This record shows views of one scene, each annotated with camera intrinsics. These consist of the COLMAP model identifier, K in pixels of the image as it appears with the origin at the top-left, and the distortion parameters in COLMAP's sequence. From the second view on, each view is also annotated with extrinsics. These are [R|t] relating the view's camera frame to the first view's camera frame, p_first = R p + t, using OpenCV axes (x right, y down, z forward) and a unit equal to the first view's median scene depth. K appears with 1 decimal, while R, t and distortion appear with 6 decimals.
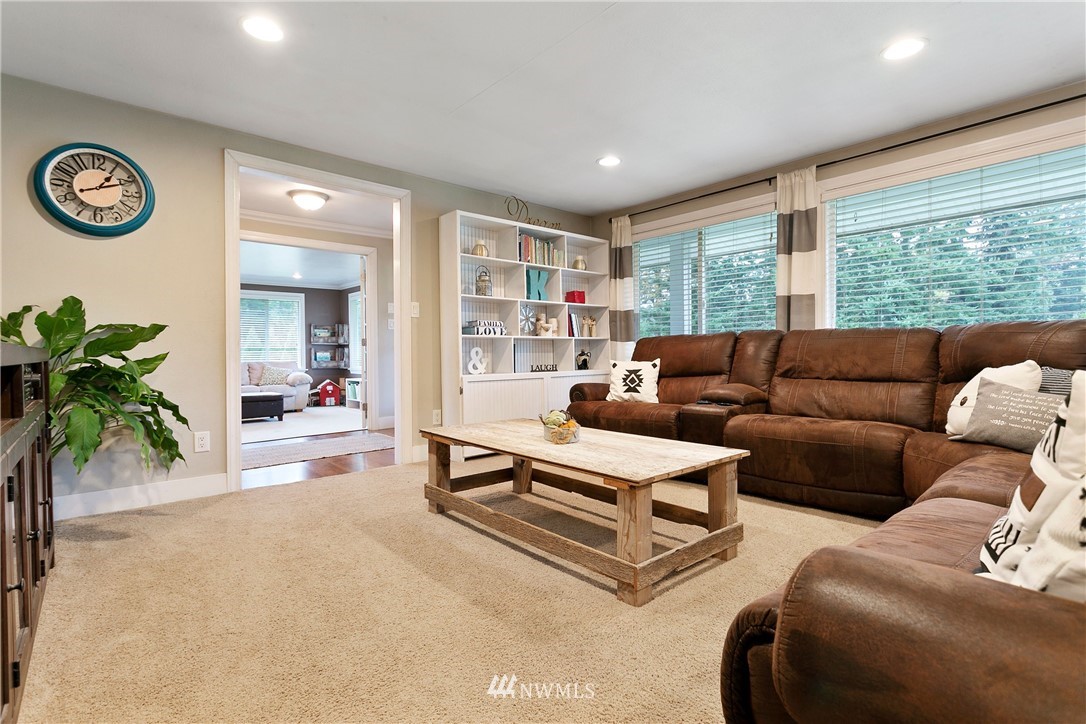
lens RADIAL K [[510.6, 0, 543.0], [0, 510.6, 362.0], [0, 0, 1]] dist [0.003933, 0.000258]
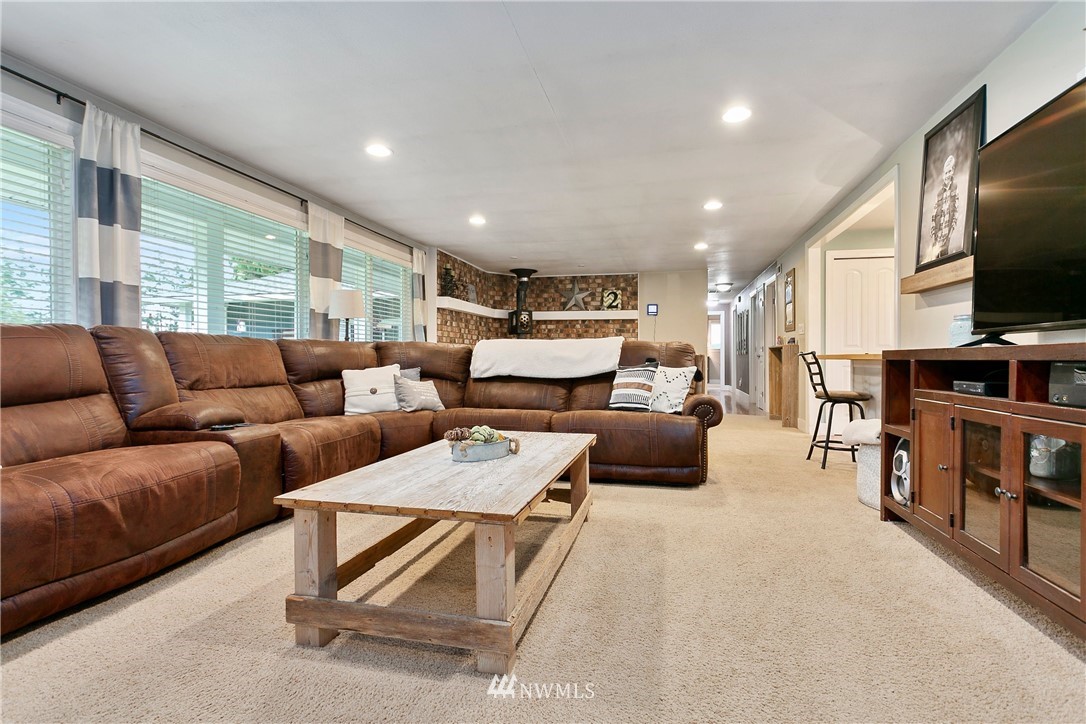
lens RADIAL K [[510.6, 0, 543.0], [0, 510.6, 362.0], [0, 0, 1]] dist [0.003933, 0.000258]
pose [[-0.572579, 0.005882, 0.819828, -0.527217], [0.011889, 0.999929, 0.001129, -0.008084], [-0.819763, 0.010393, -0.572609, 1.020832]]
